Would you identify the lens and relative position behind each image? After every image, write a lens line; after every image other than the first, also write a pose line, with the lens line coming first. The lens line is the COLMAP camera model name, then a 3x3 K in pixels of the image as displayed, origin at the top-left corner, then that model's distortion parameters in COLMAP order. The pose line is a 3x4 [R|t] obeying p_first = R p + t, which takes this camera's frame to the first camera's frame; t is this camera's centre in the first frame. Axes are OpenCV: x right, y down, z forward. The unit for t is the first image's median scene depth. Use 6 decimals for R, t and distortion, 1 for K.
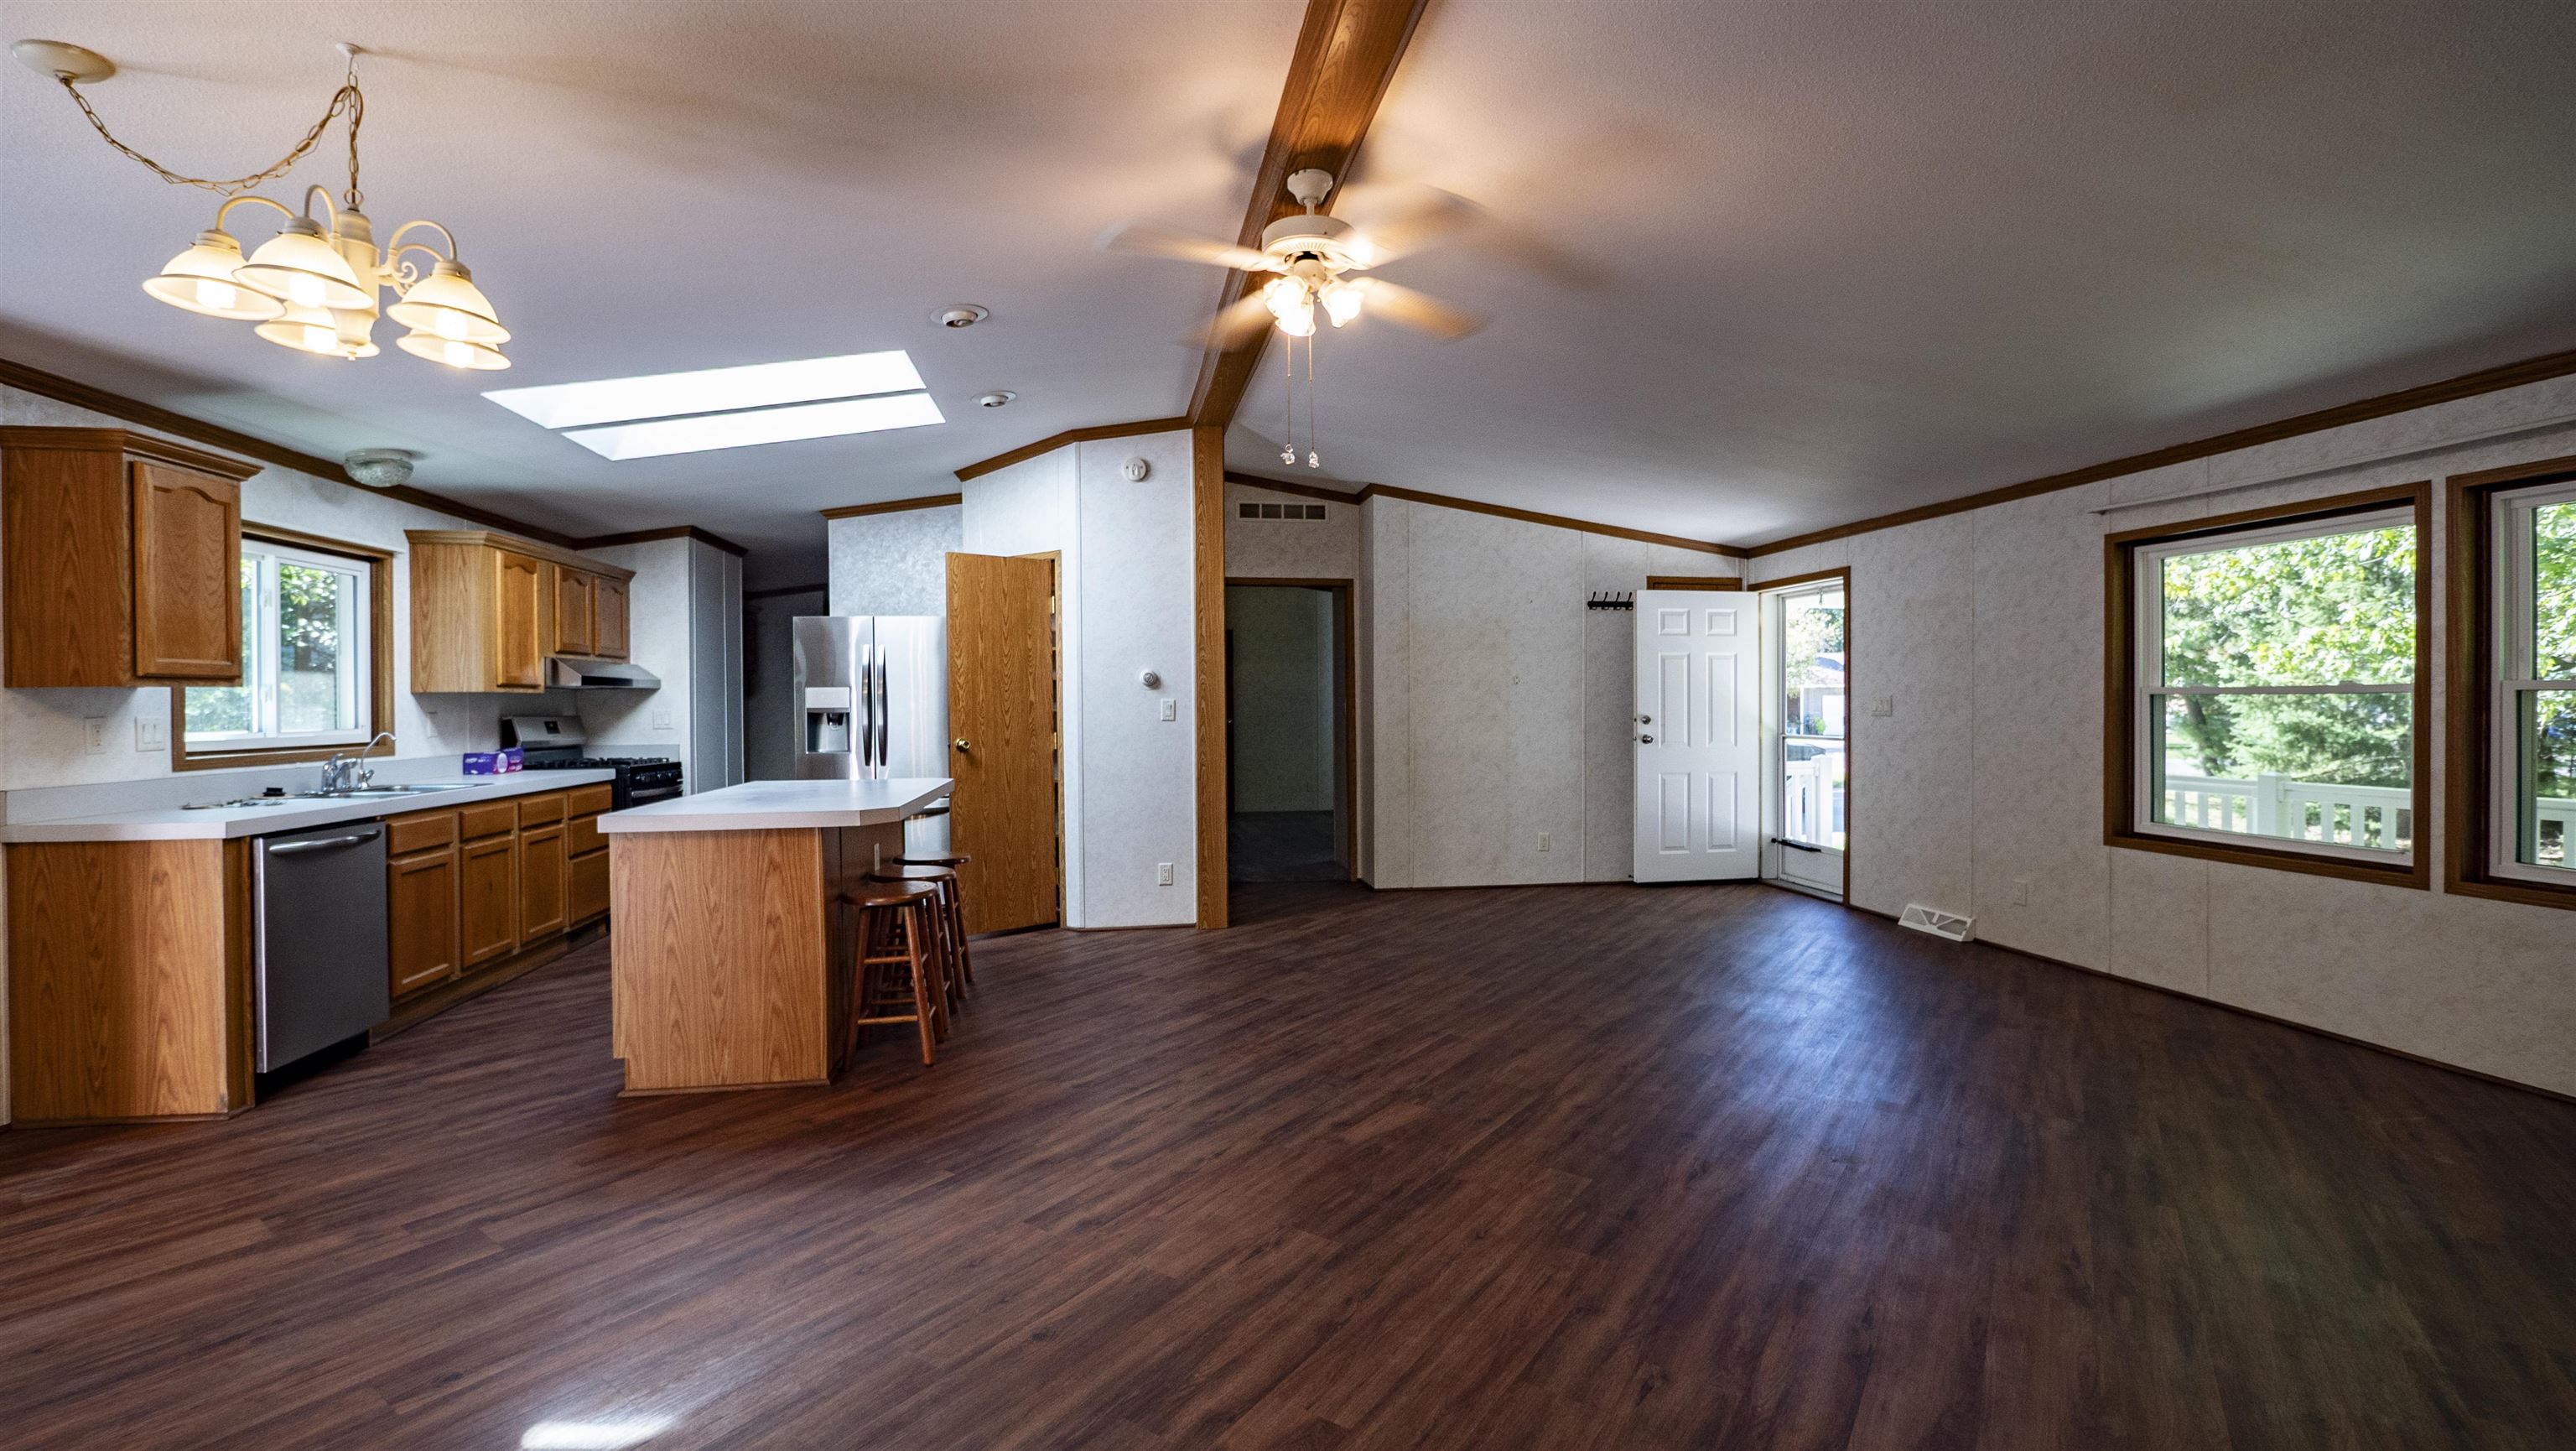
lens RADIAL K [[1088.3, 0, 1270.1], [0, 1088.3, 712.7], [0, 0, 1]] dist [-0.004417, 0.000264]
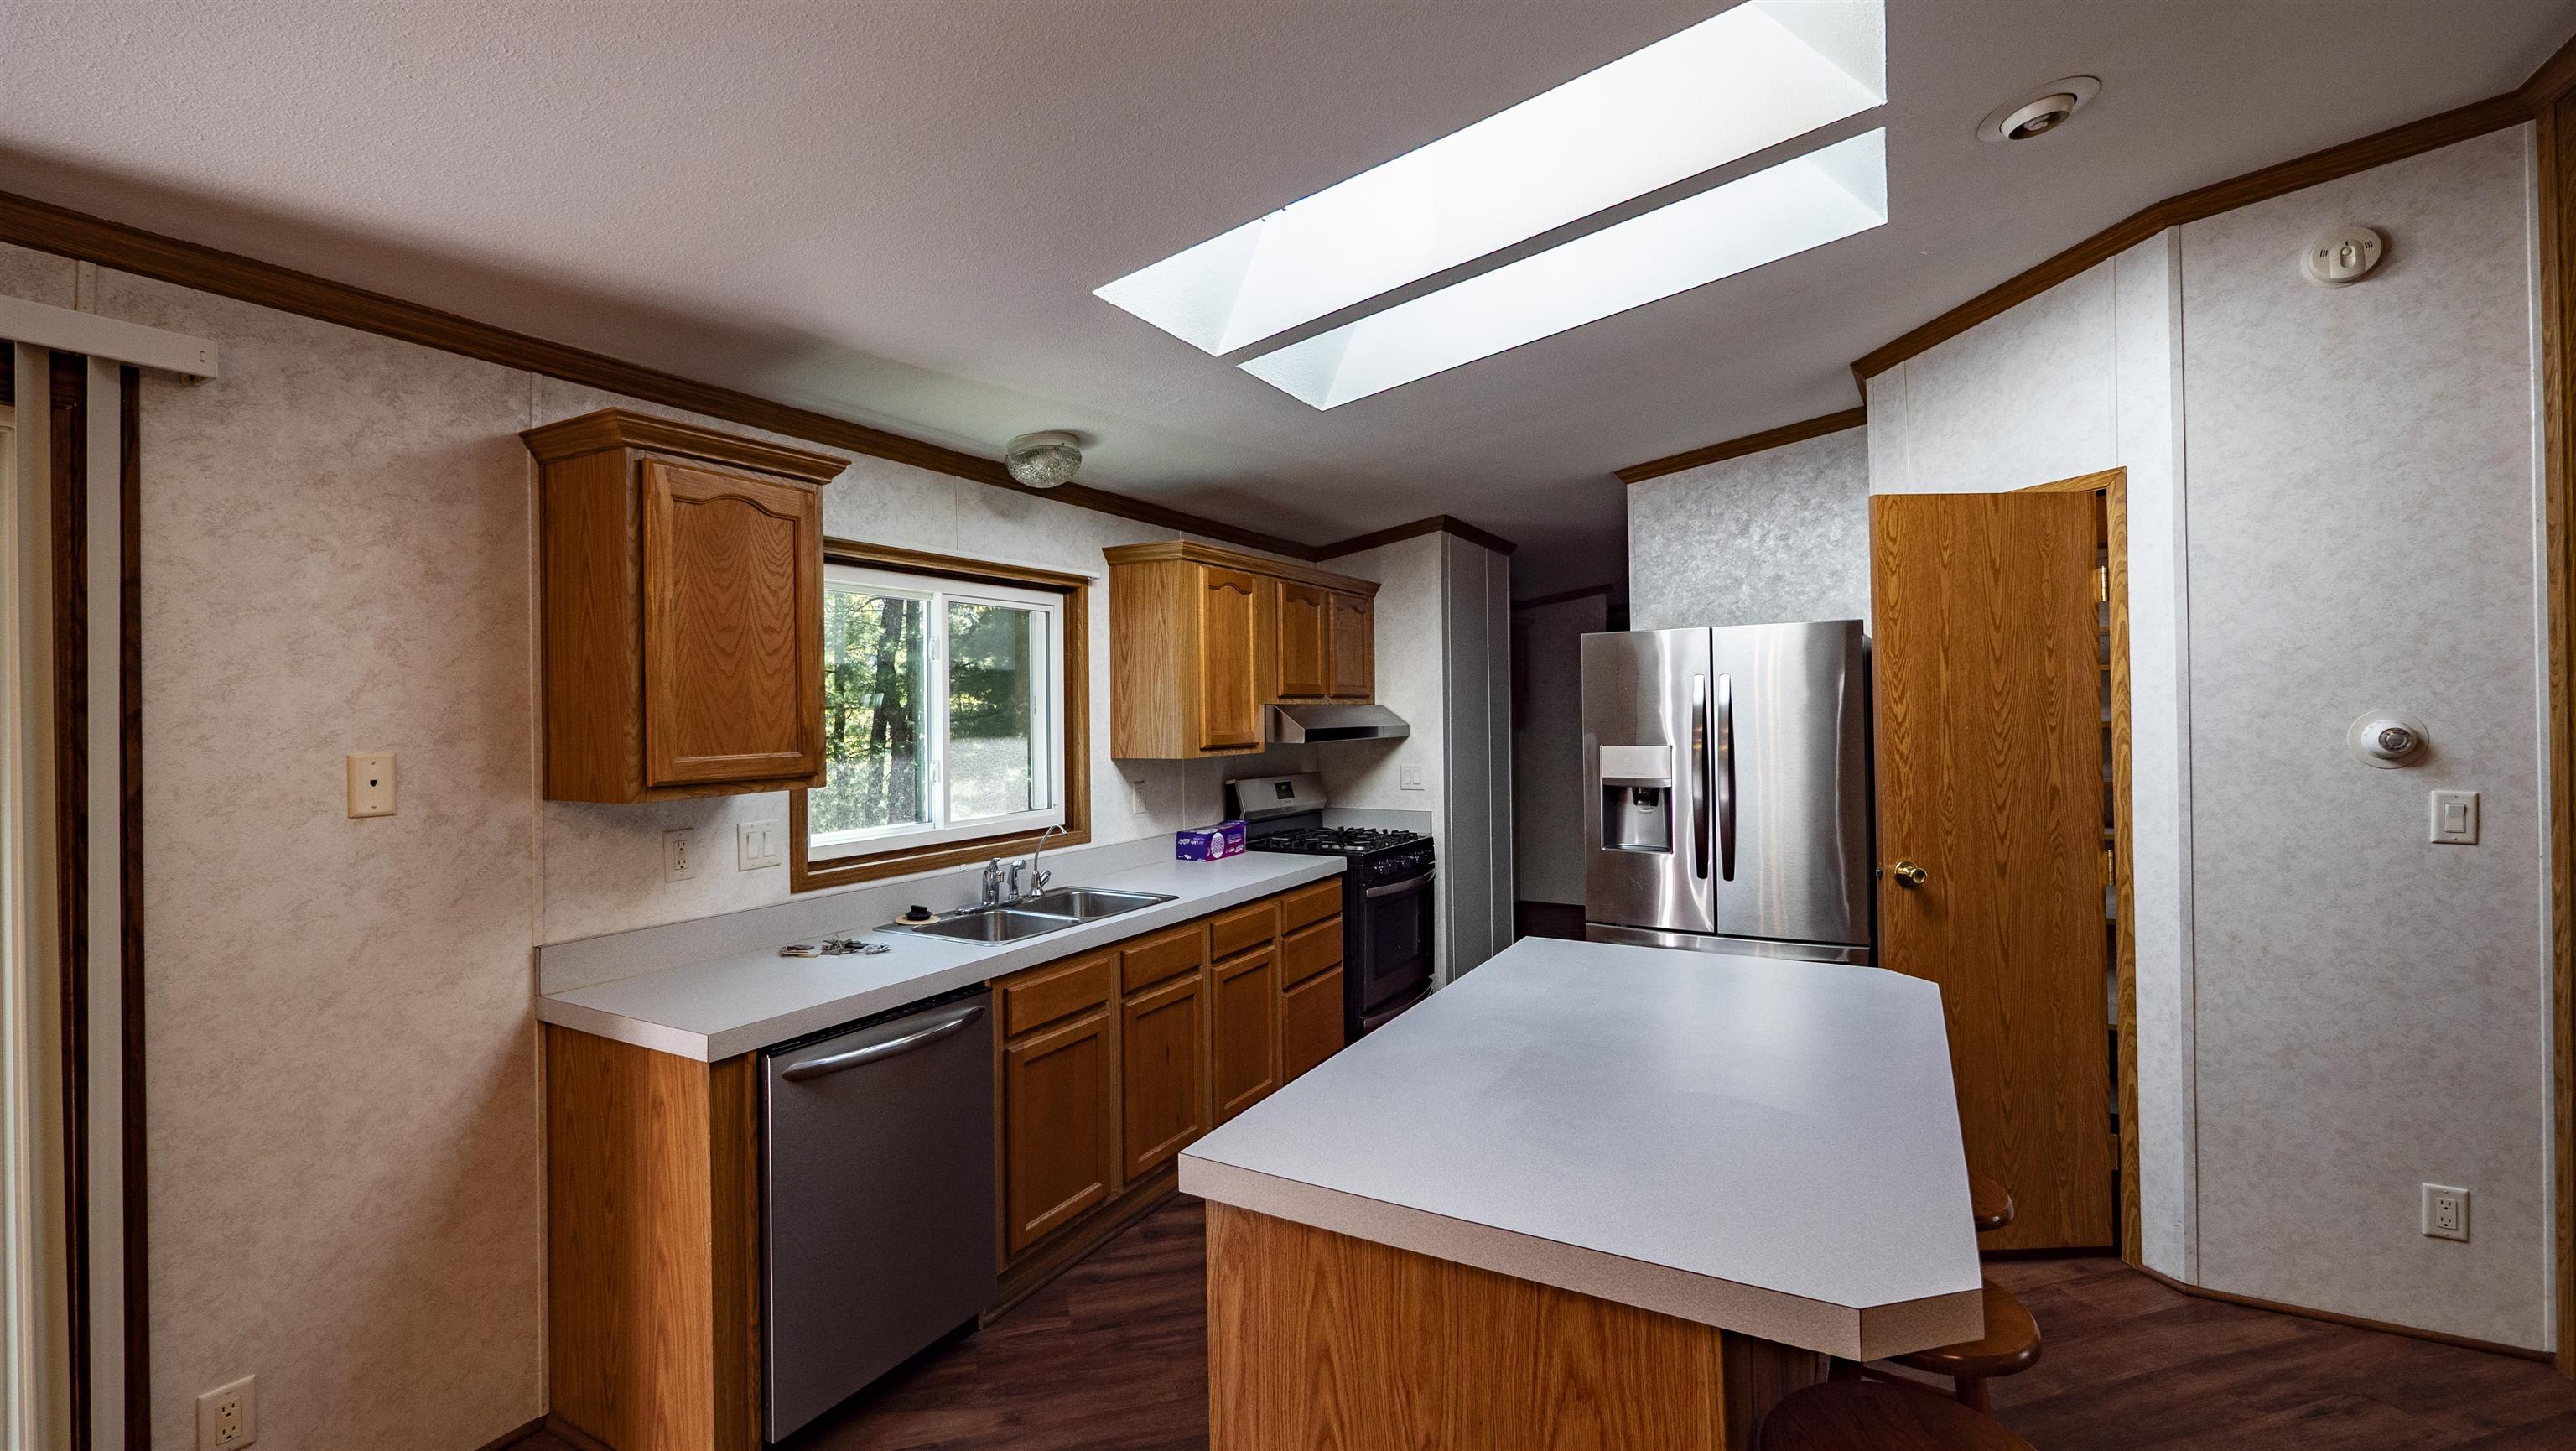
lens RADIAL K [[1088.3, 0, 1270.1], [0, 1088.3, 712.7], [0, 0, 1]] dist [-0.004417, 0.000264]
pose [[0.781583, -0.002784, -0.623795, -0.247205], [0.001813, 0.999996, -0.002190, -0.055301], [0.623798, 0.000581, 0.781585, 0.521631]]
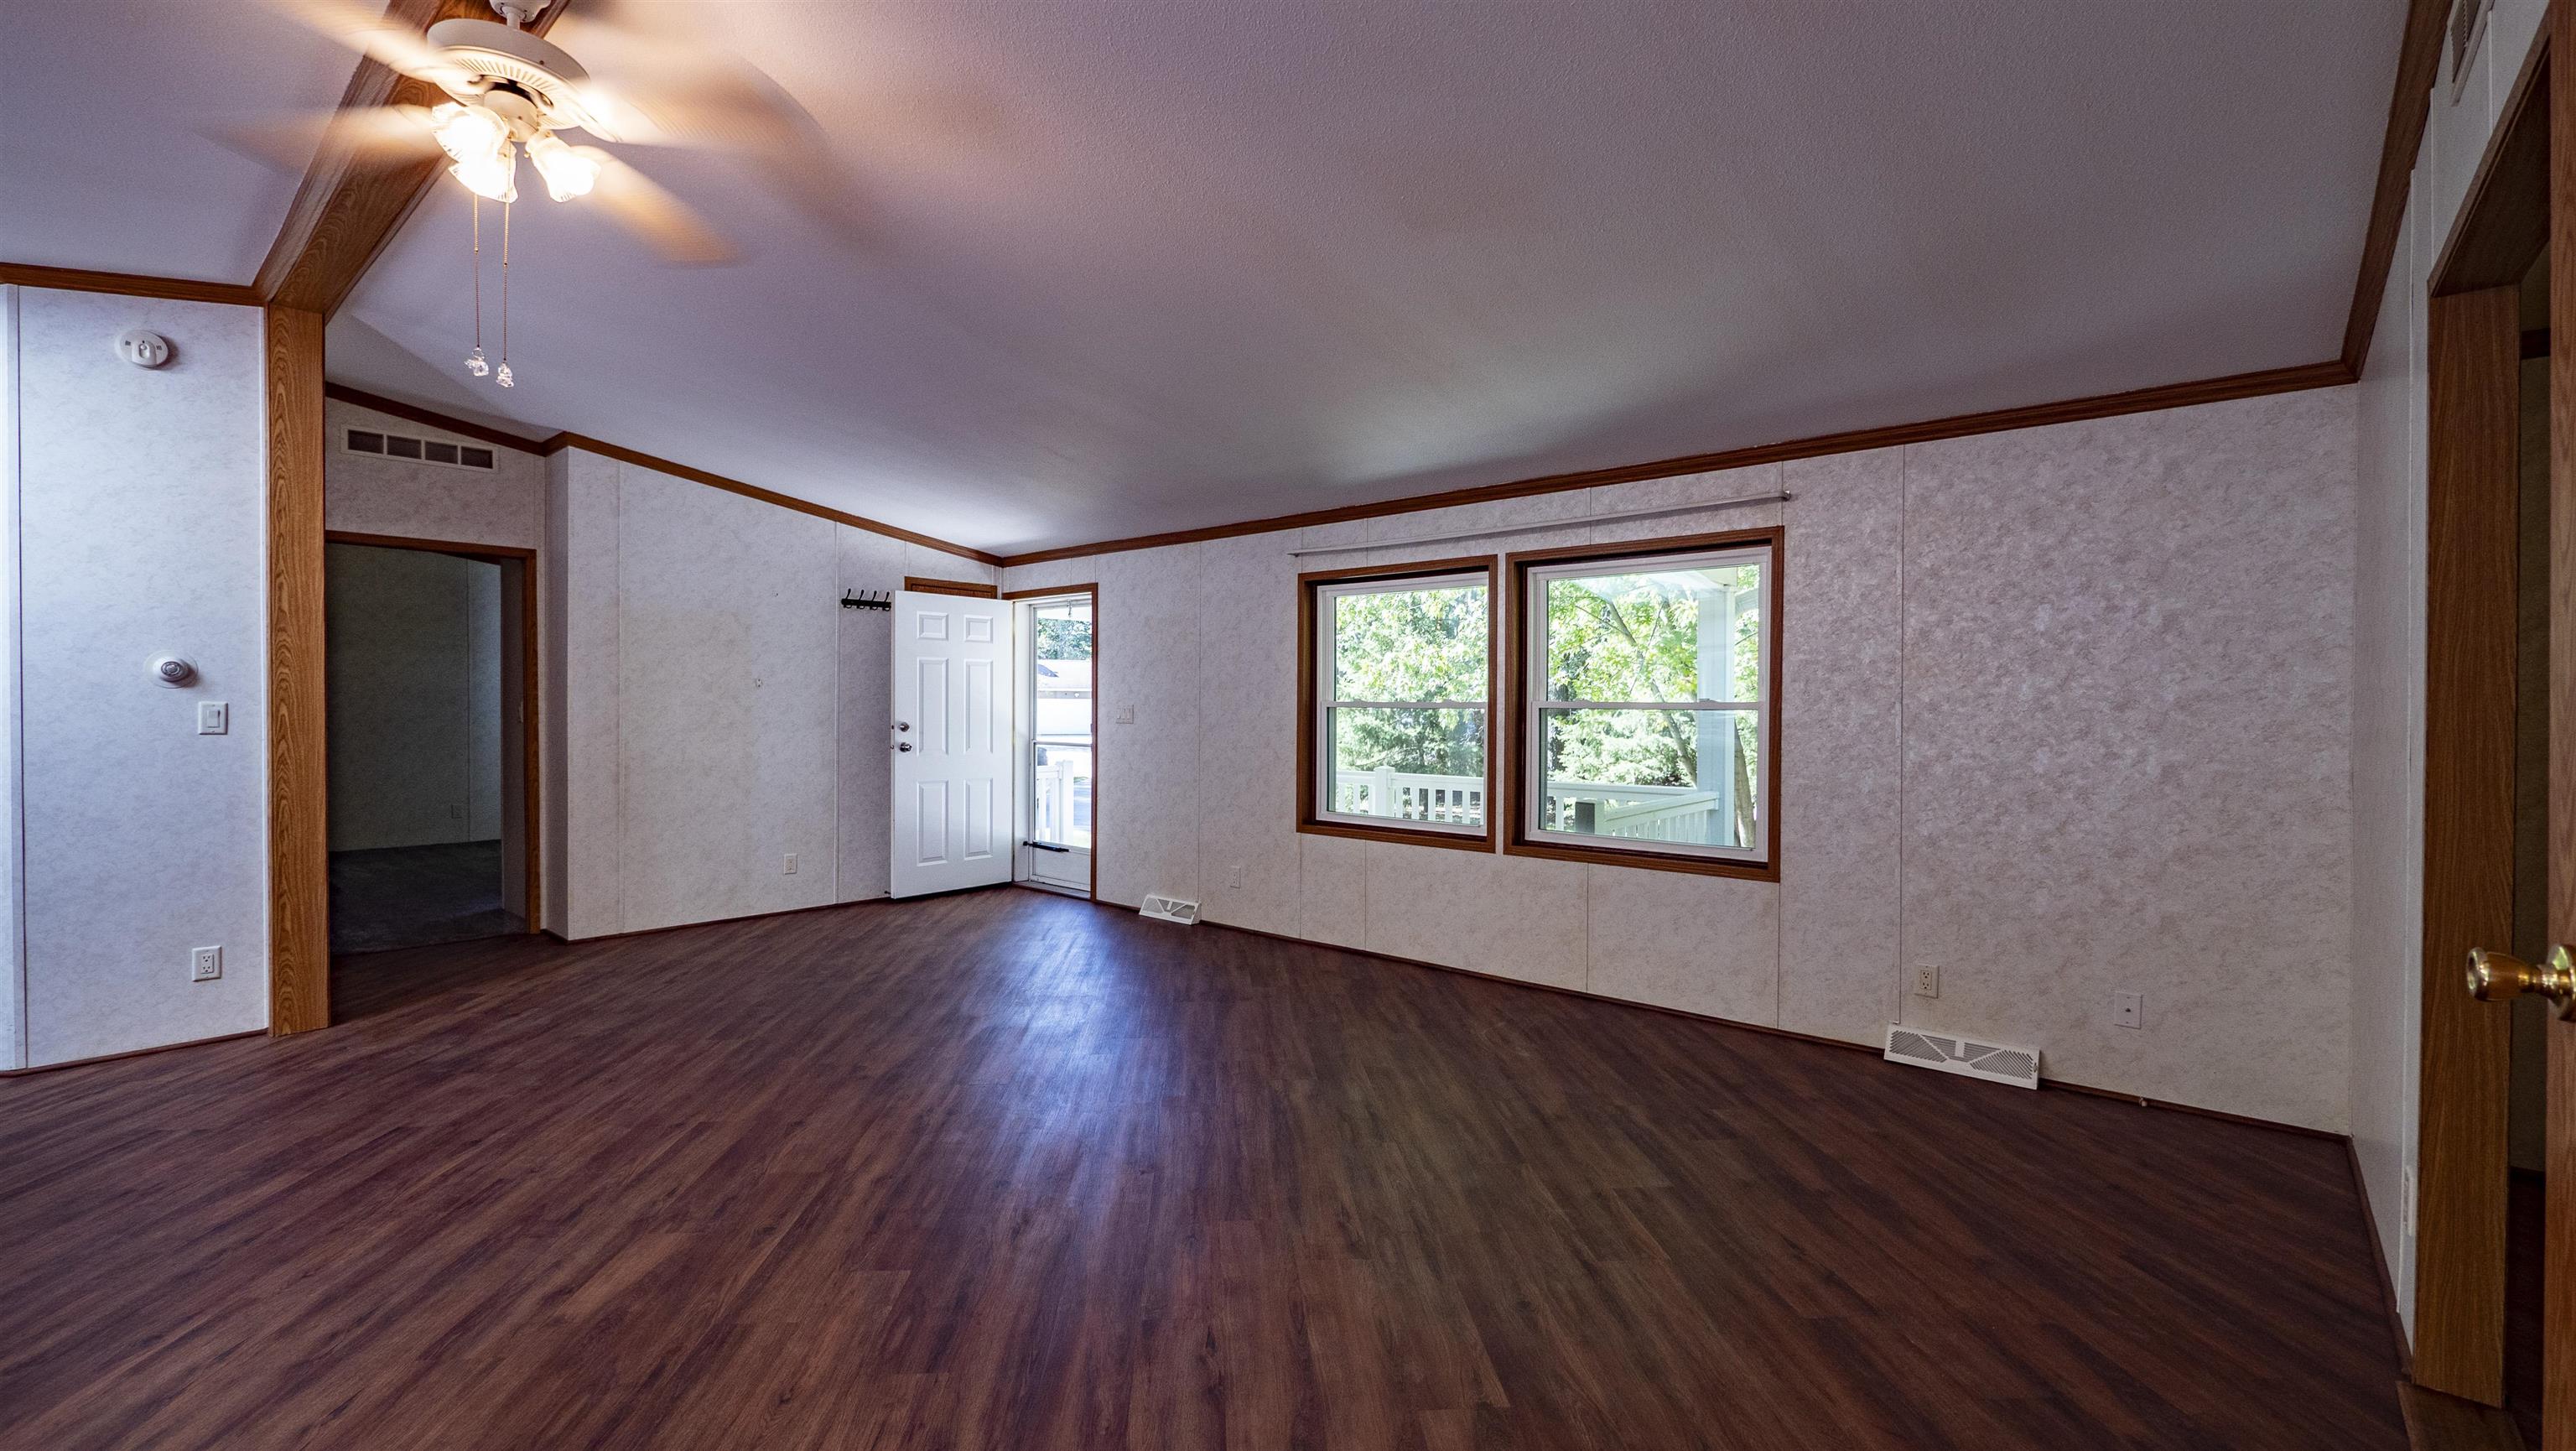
lens RADIAL K [[1088.3, 0, 1270.1], [0, 1088.3, 712.7], [0, 0, 1]] dist [-0.004417, 0.000264]
pose [[0.771797, 0.002888, 0.635862, -0.020399], [-0.002472, 0.999996, -0.001541, -0.008404], [-0.635864, -0.000383, 0.771801, 0.092403]]
